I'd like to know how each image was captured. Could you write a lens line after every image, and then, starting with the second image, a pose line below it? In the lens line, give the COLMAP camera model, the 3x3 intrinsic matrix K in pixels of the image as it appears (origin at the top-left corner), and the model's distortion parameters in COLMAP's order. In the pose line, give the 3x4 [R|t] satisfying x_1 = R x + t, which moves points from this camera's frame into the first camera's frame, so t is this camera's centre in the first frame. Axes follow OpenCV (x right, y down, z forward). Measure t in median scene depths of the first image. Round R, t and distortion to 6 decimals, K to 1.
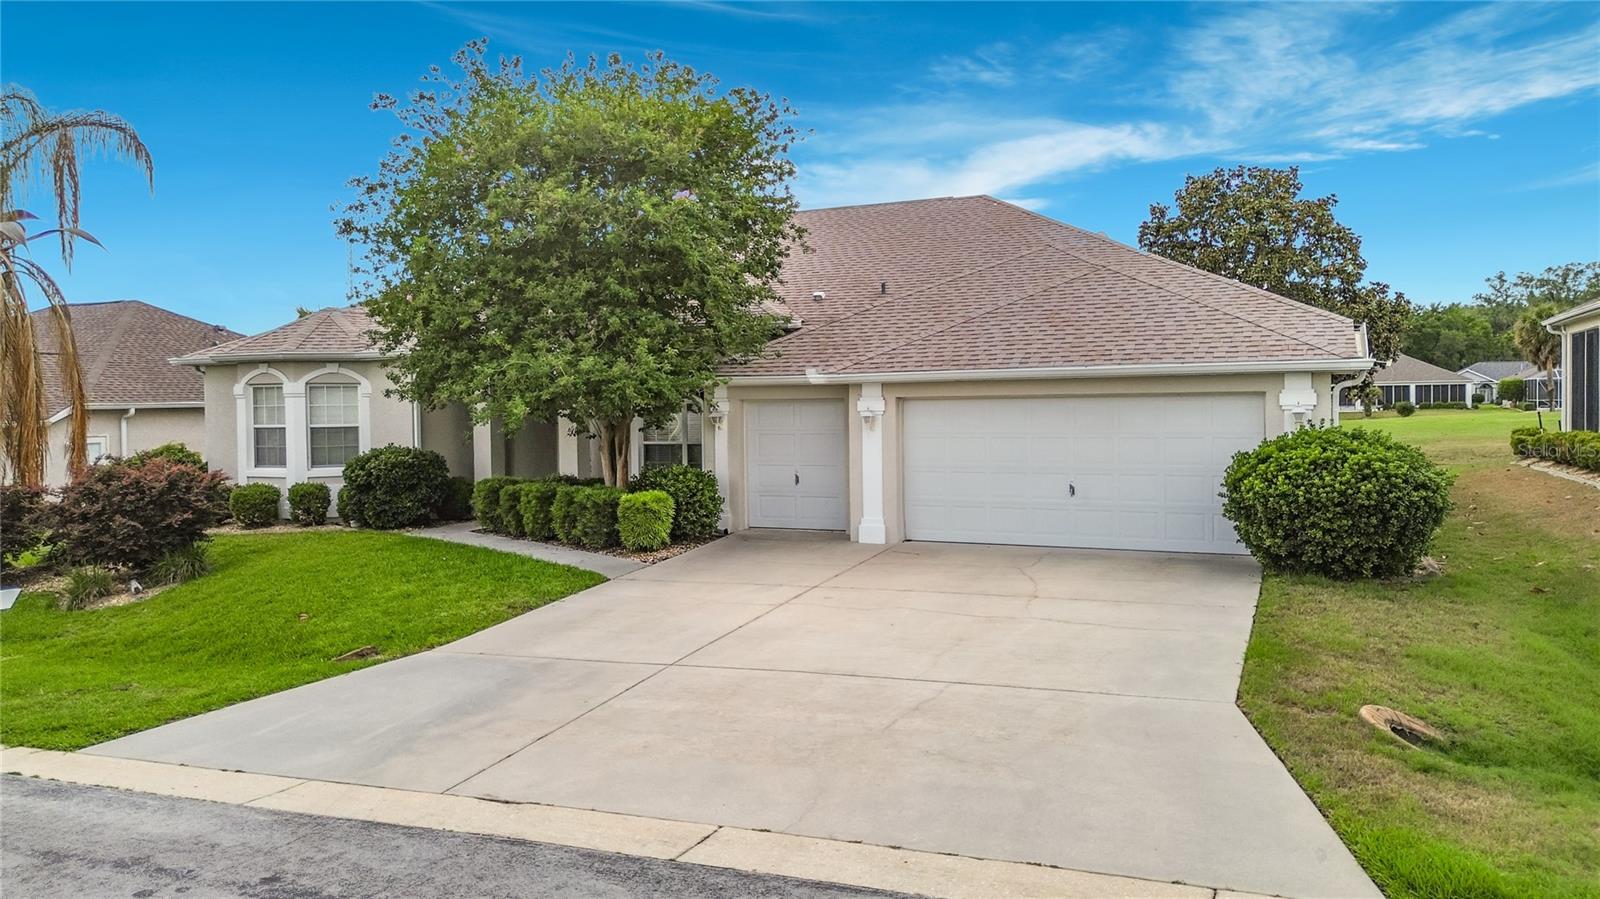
lens RADIAL K [[1141.3, 0, 800.0], [0, 1141.3, 449.5], [0, 0, 1]] dist [0.084111, -0.075174]
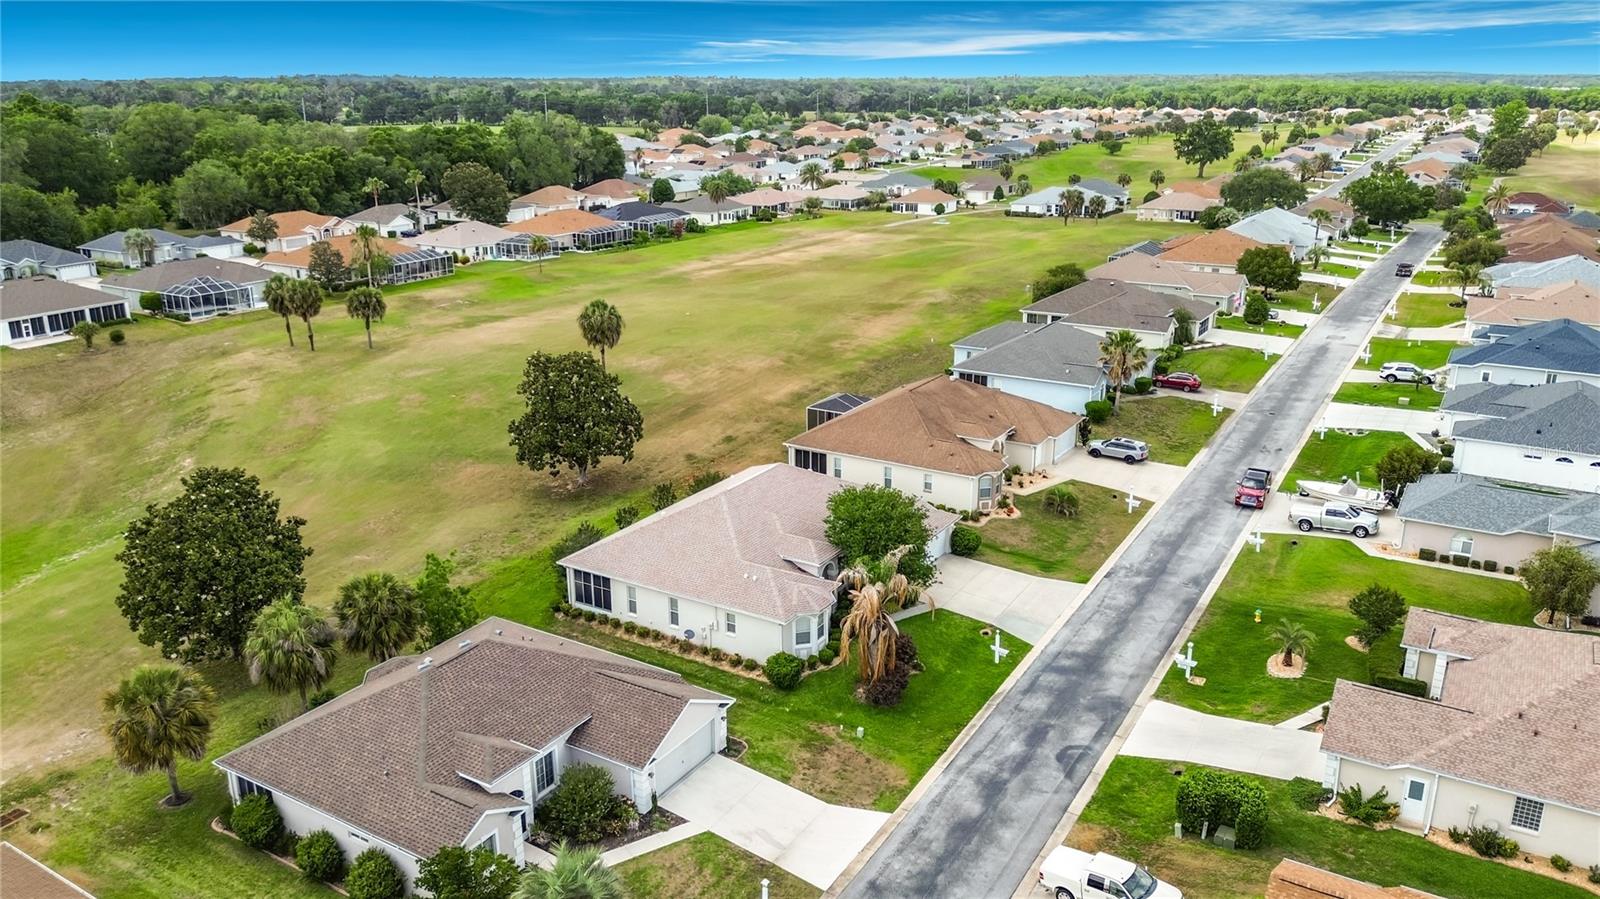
lens RADIAL K [[1159.4, 0, 797.7], [0, 1159.4, 452.6], [0, 0, 1]] dist [0.057163, -0.090853]
pose [[0.142362, -0.292218, 0.945696, -4.939442], [0.046160, 0.956348, 0.288561, -2.055338], [-0.988738, 0.002573, 0.149636, 0.921389]]
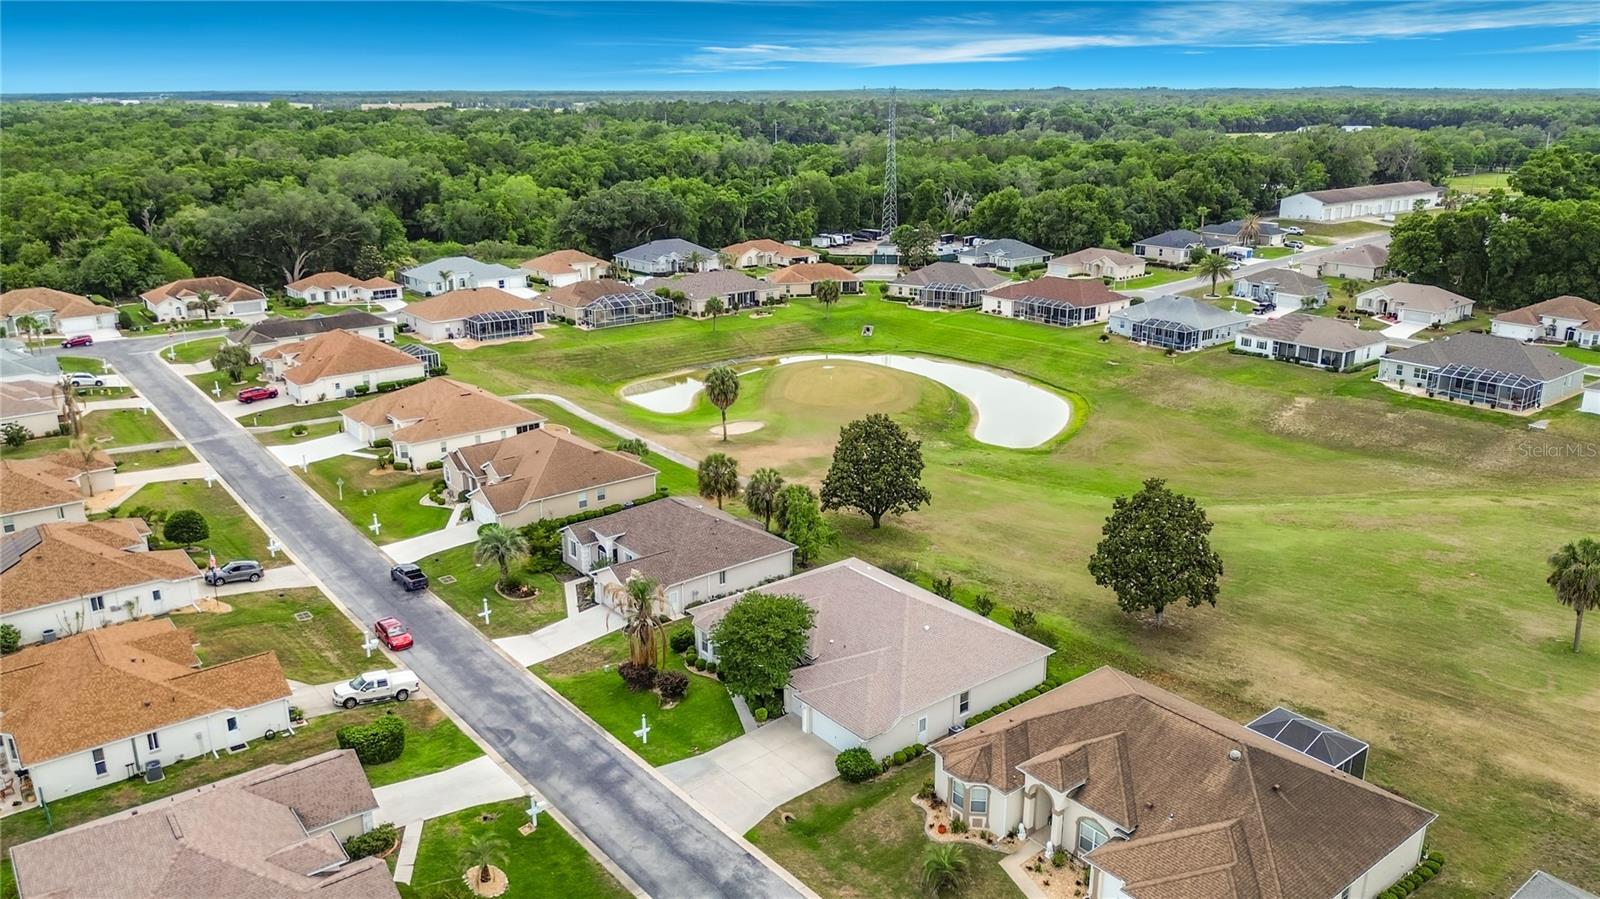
lens RADIAL K [[1164.2, 0, 802.5], [0, 1164.2, 458.0], [0, 0, 1]] dist [0.040648, -0.080202]
pose [[0.881580, 0.152484, -0.446727, 2.328202], [-0.028650, 0.961927, 0.271801, -2.629766], [0.471164, -0.226815, 0.852384, -3.201248]]
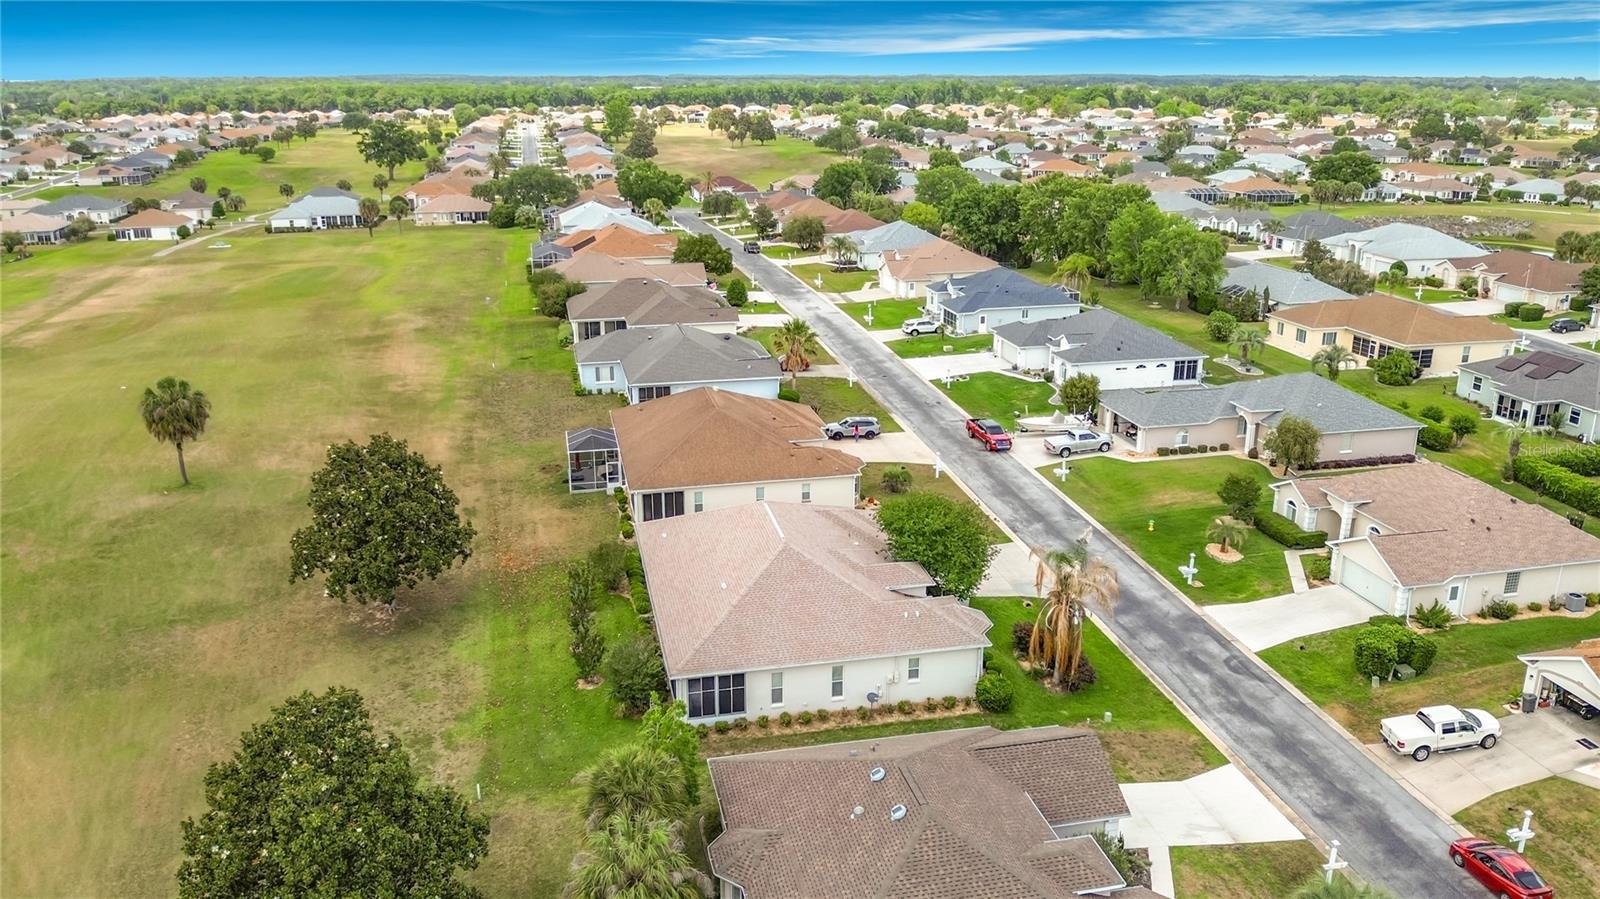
lens RADIAL K [[1189.9, 0, 800.0], [0, 1189.9, 449.5], [0, 0, 1]] dist [0.007800, -0.064424]
pose [[-0.582550, -0.231952, 0.778995, -3.725879], [0.043499, 0.948145, 0.314848, -2.217253], [-0.811630, 0.217300, -0.542252, 4.435178]]
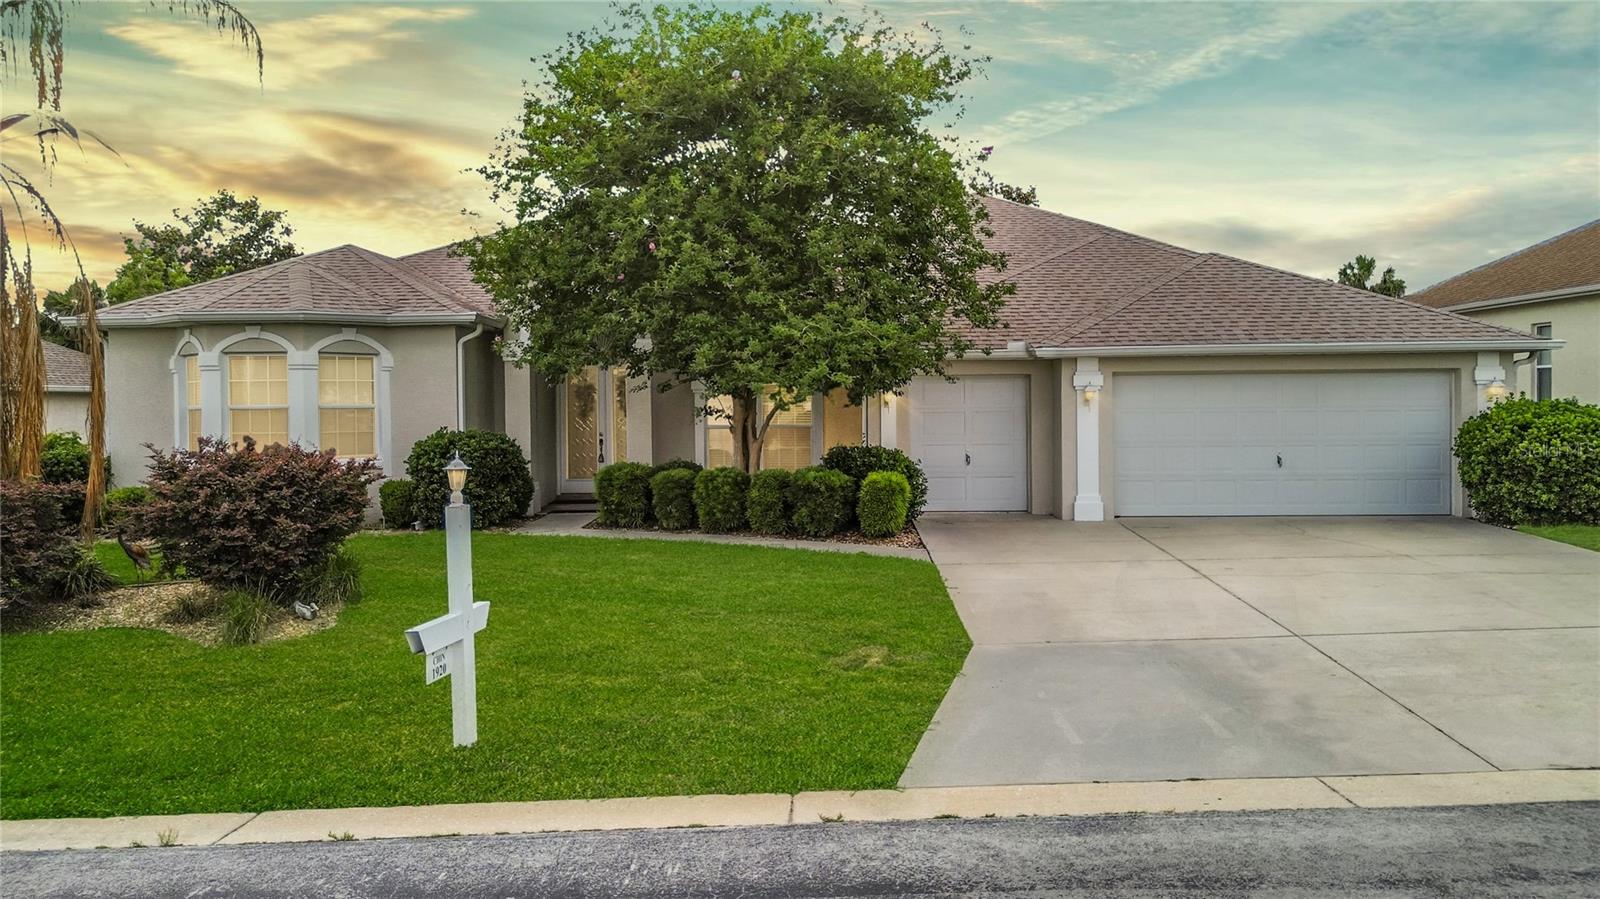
lens RADIAL K [[1154.9, 0, 800.0], [0, 1154.9, 449.5], [0, 0, 1]] dist [0.036902, -0.033817]
pose [[0.921467, -0.011739, 0.388278, -0.651043], [0.013319, 0.999910, -0.001379, 0.022665], [-0.388227, 0.006442, 0.921541, 0.207467]]
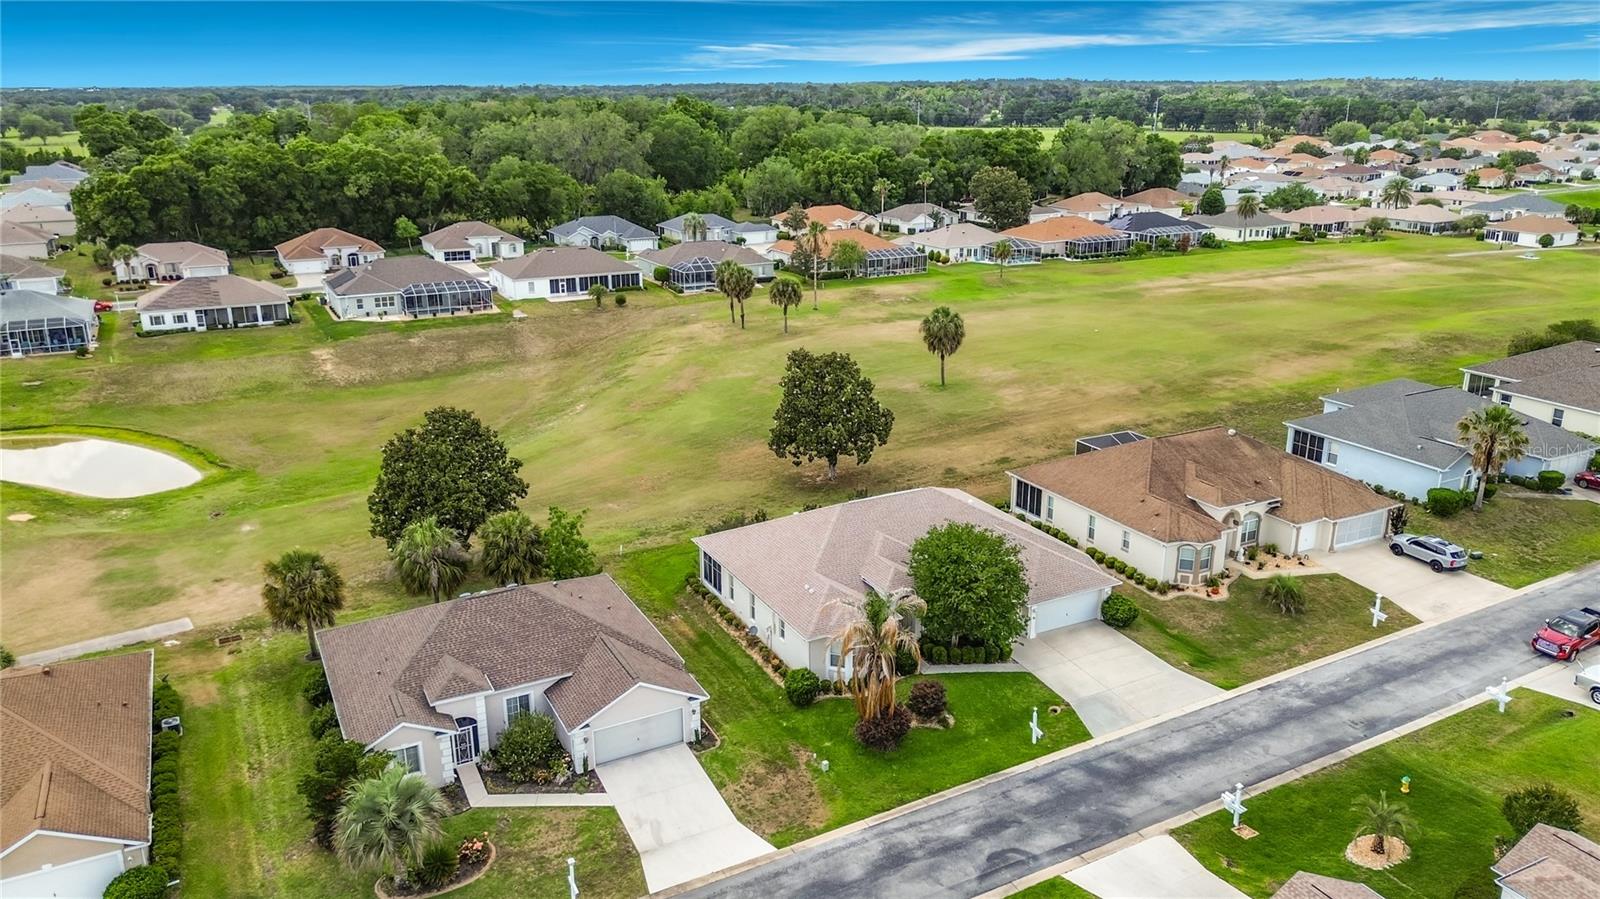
lens RADIAL K [[1143.2, 0, 797.8], [0, 1143.2, 453.0], [0, 0, 1]] dist [0.066547, -0.079963]
pose [[0.631623, -0.226705, 0.741388, -4.034916], [0.028305, 0.962396, 0.270171, -2.026221], [-0.774758, -0.149662, 0.614289, -0.942521]]
